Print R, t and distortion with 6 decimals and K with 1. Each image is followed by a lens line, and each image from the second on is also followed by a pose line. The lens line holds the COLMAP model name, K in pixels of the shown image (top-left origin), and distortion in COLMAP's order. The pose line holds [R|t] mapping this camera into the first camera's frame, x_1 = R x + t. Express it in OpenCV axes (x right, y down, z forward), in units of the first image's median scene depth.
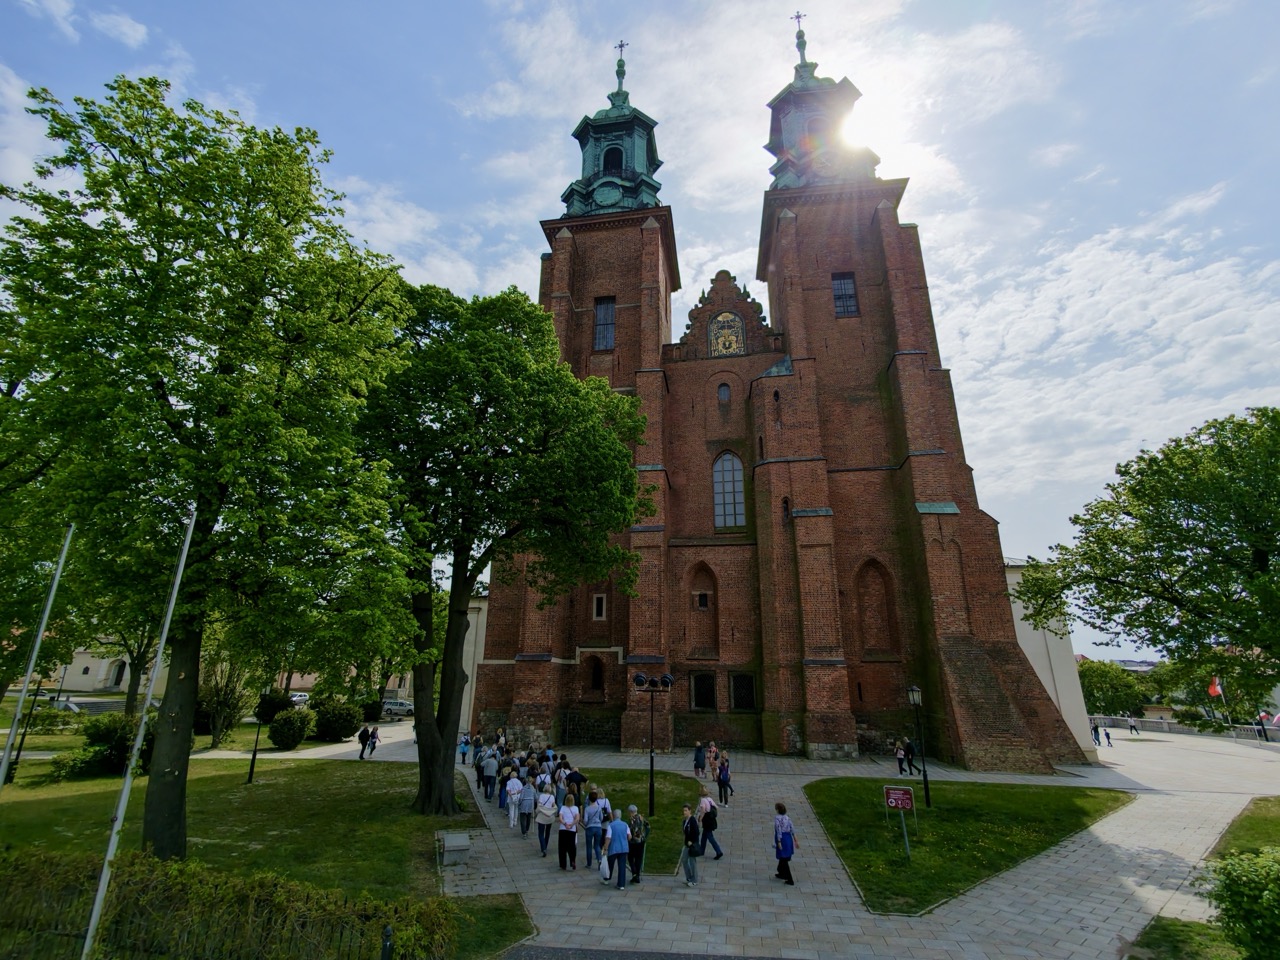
lens RADIAL K [[598.7, 0, 640.0], [0, 598.7, 480.0], [0, 0, 1]] dist [-0.003257, -0.000441]
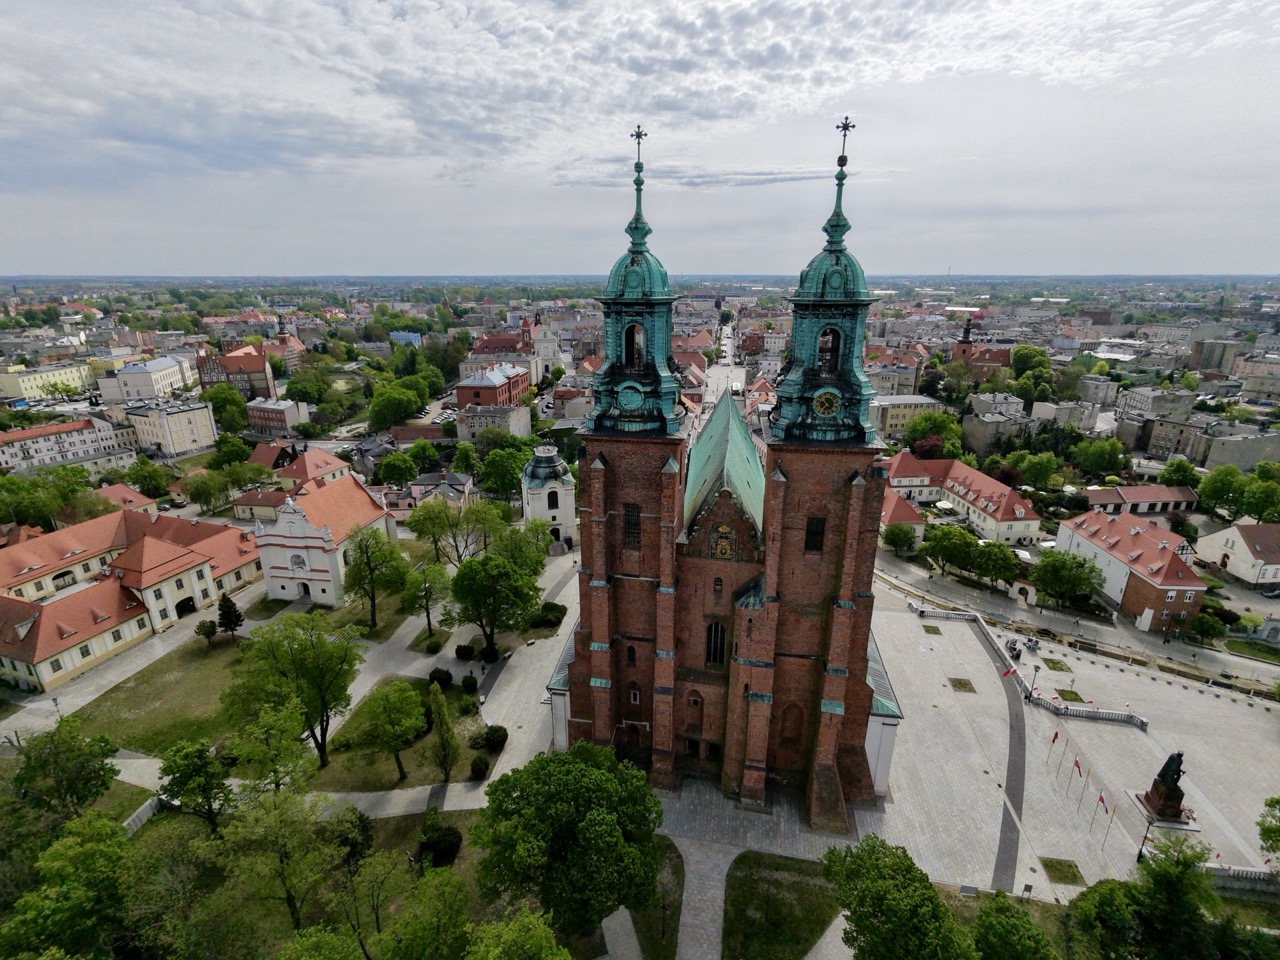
lens RADIAL K [[598.7, 0, 640.0], [0, 598.7, 480.0], [0, 0, 1]] dist [-0.003257, -0.000441]
pose [[0.999586, 0.001750, -0.028734, -0.005389], [0.015895, 0.798667, 0.601563, -1.328471], [0.024001, -0.601771, 0.798308, 0.008838]]
